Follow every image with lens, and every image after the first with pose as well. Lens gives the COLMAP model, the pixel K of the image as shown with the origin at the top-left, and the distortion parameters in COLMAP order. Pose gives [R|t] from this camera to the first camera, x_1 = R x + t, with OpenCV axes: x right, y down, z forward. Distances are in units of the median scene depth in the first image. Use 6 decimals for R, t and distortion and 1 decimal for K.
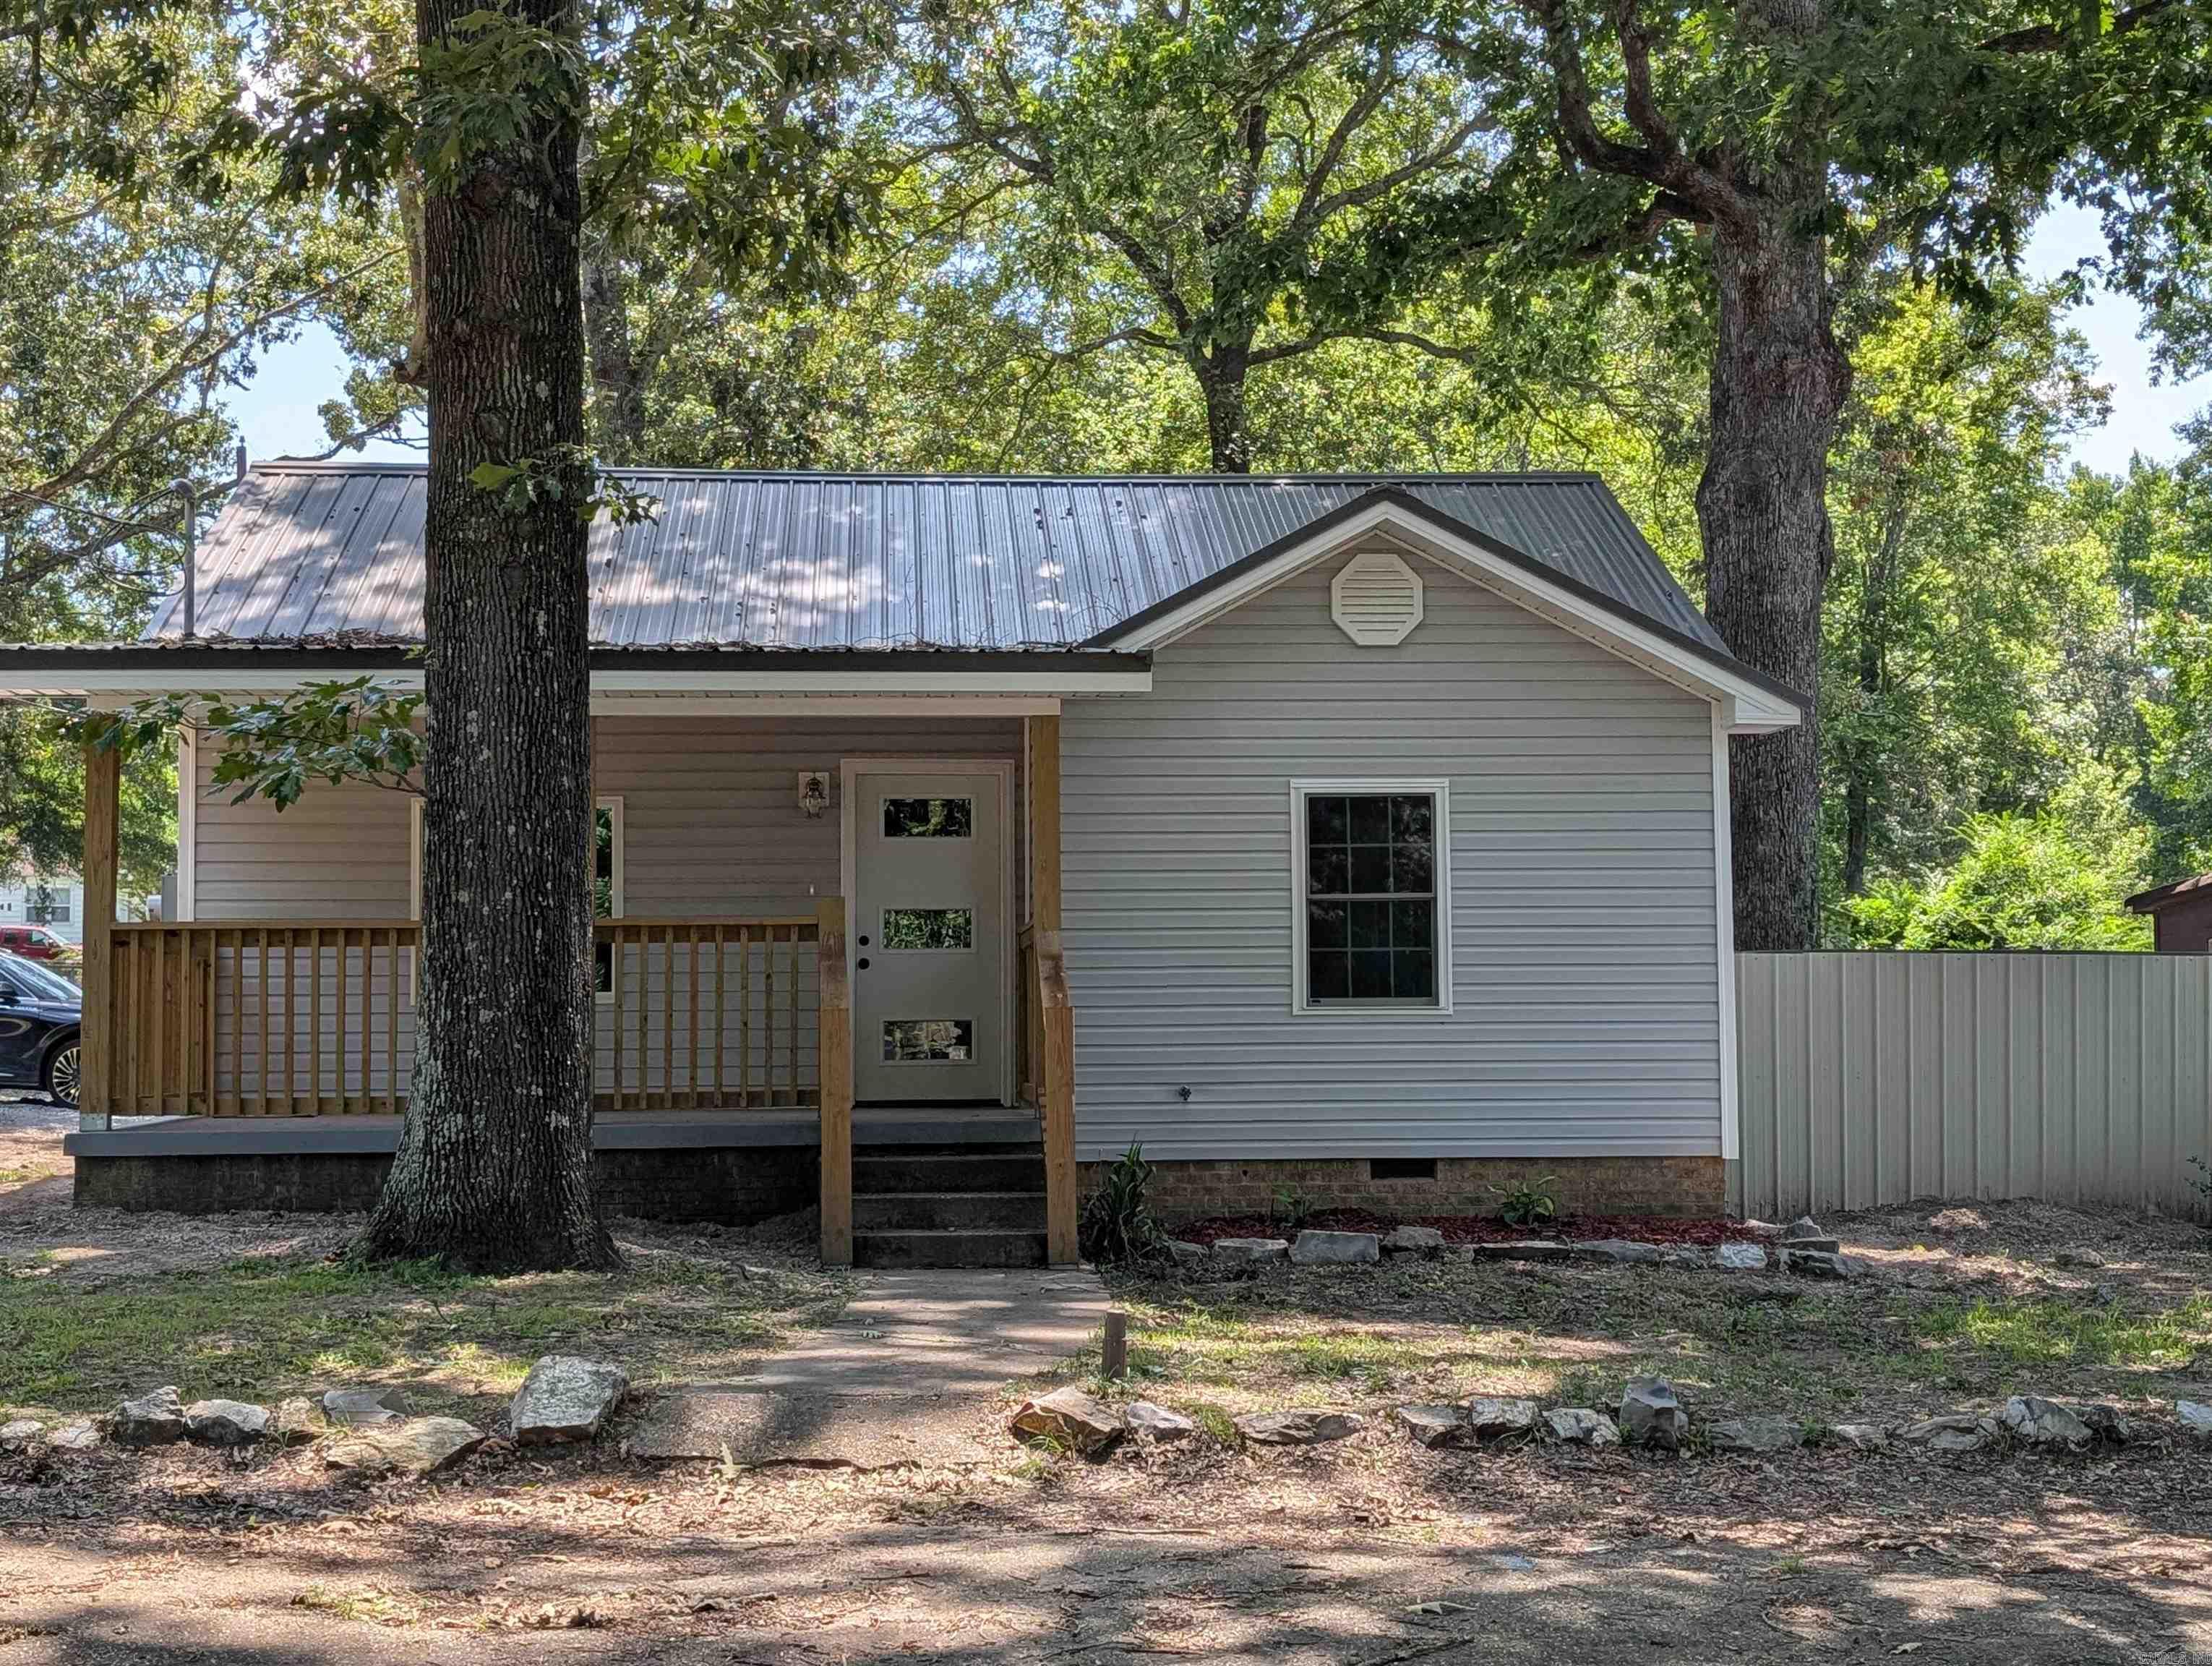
lens RADIAL K [[1578.9, 0, 1104.9], [0, 1578.9, 845.4], [0, 0, 1]] dist [0.033242, -0.028858]
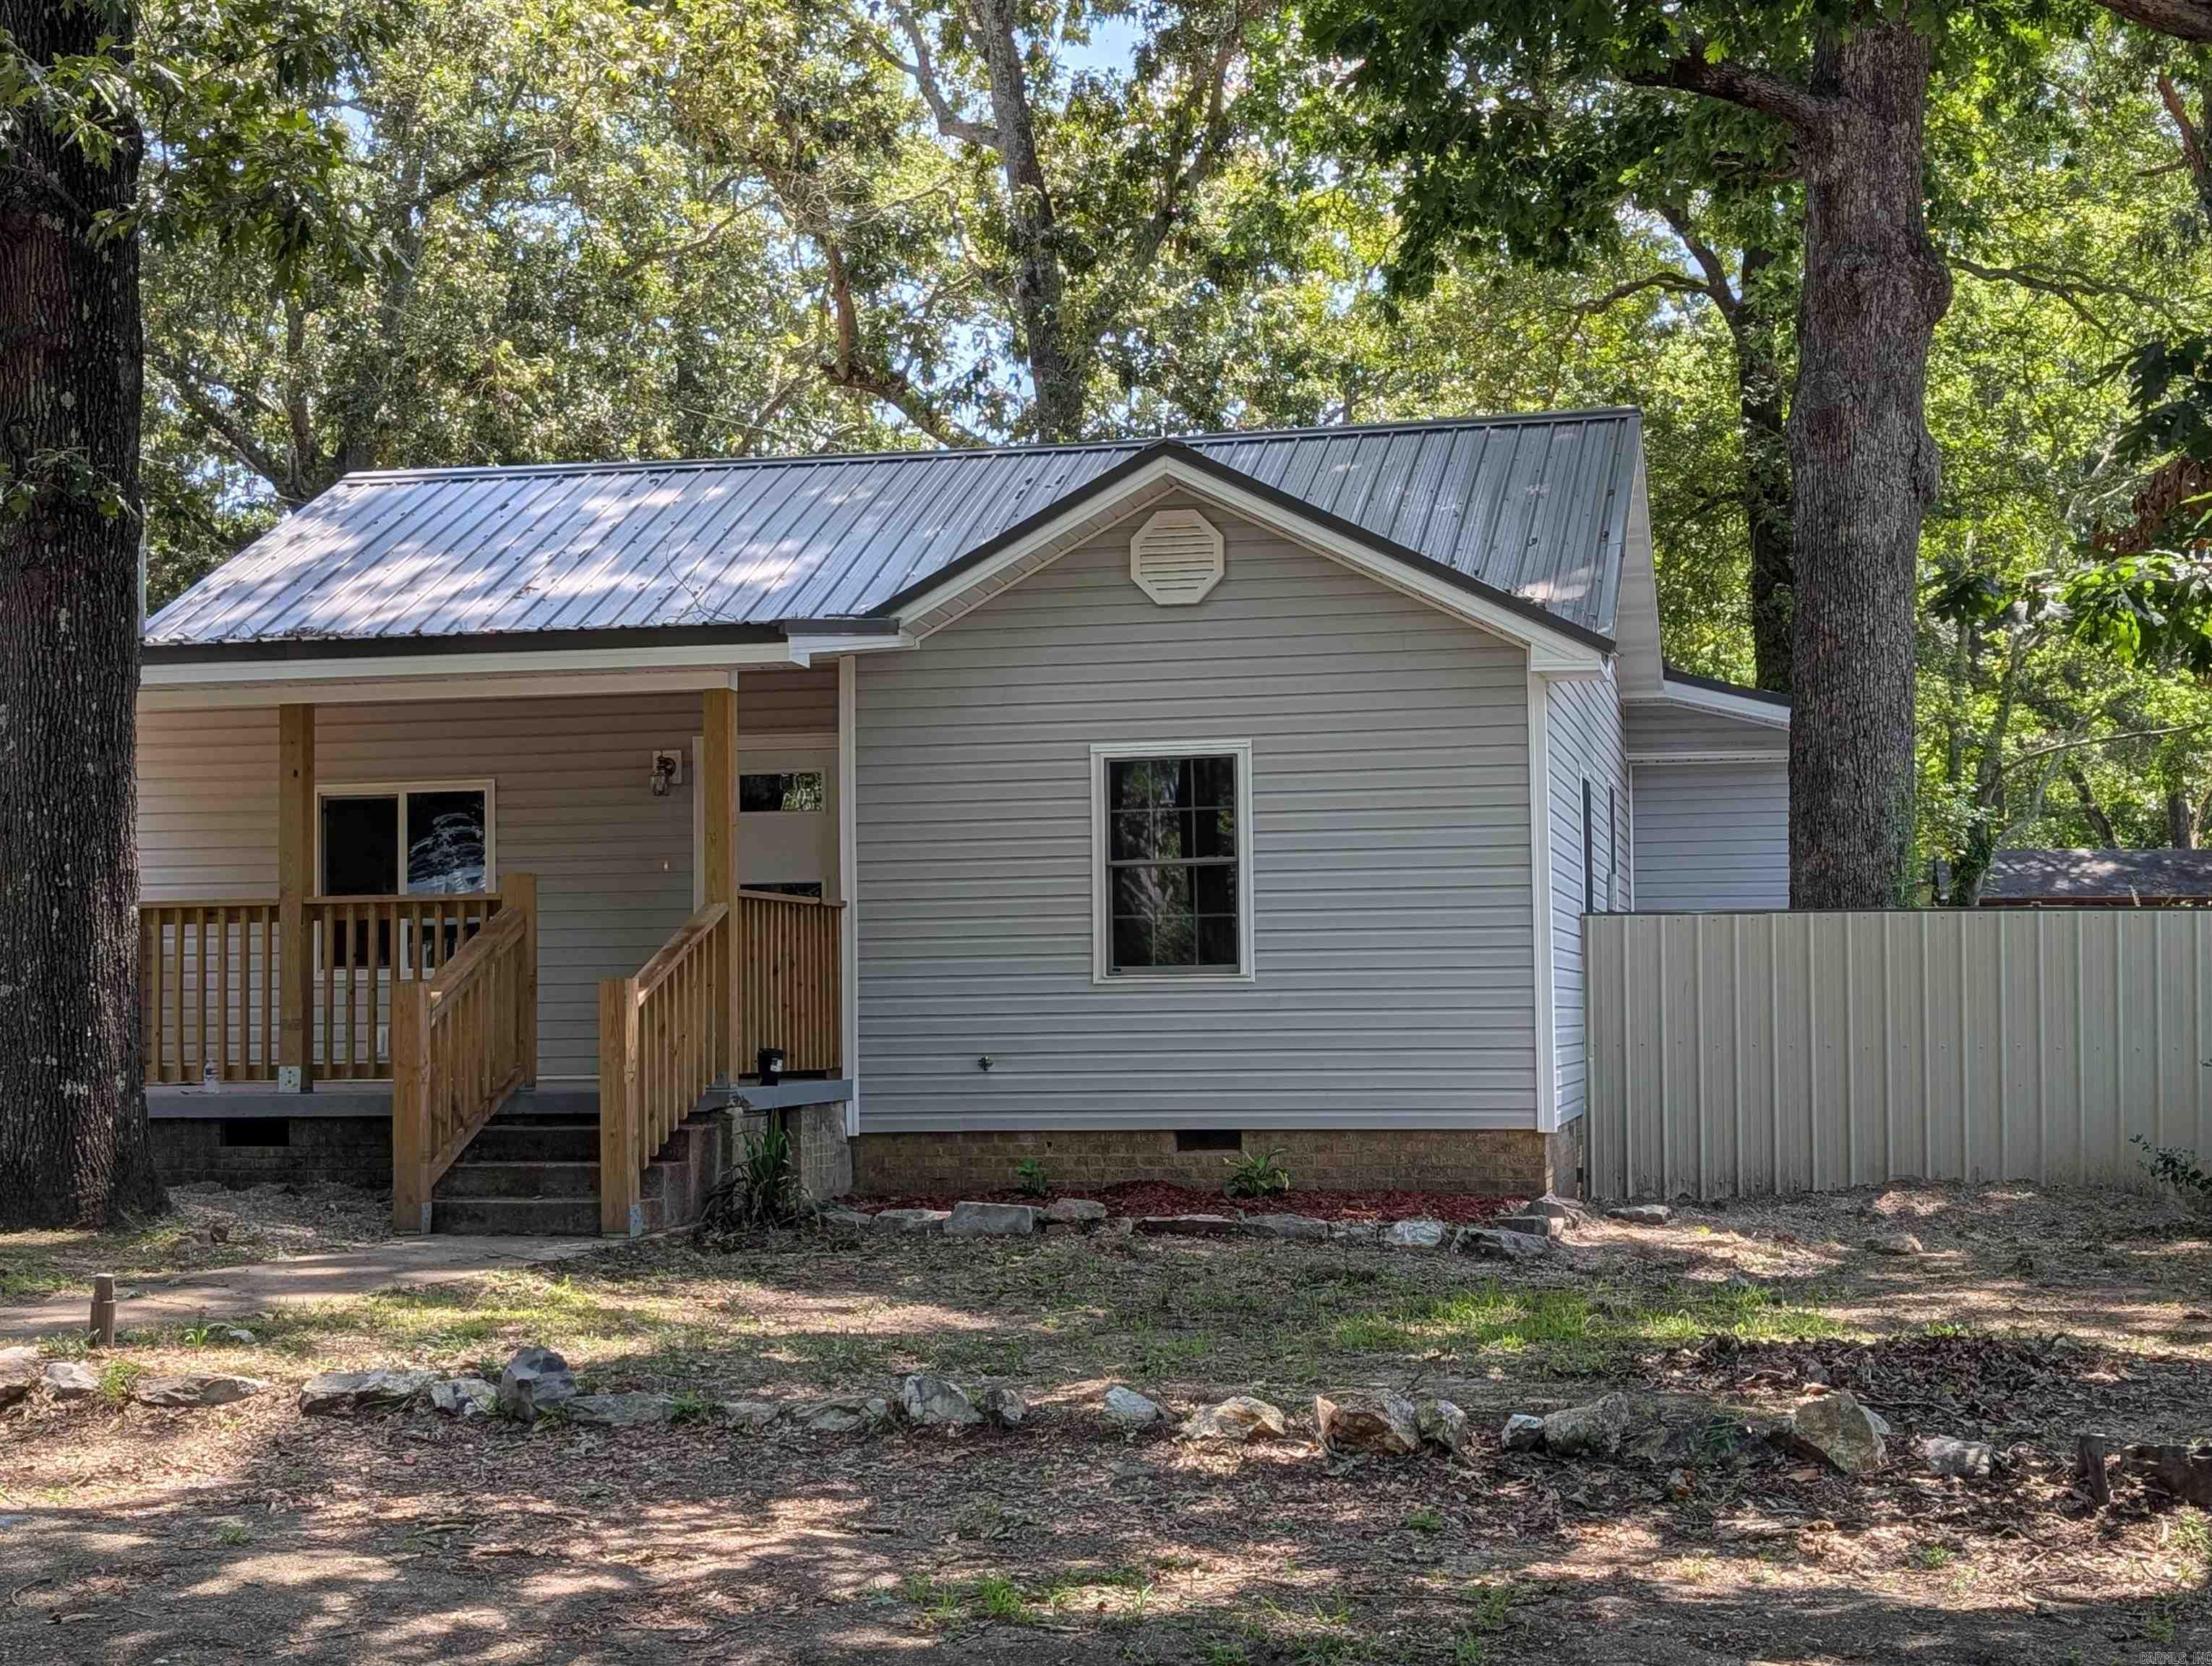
lens RADIAL K [[1585.5, 0, 1103.4], [0, 1585.5, 827.7], [0, 0, 1]] dist [0.001875, -0.009419]
pose [[0.990287, -0.021840, -0.137314, 0.262953], [0.022828, 0.999724, 0.005623, 0.004784], [0.137153, -0.008703, 0.990512, 0.025458]]
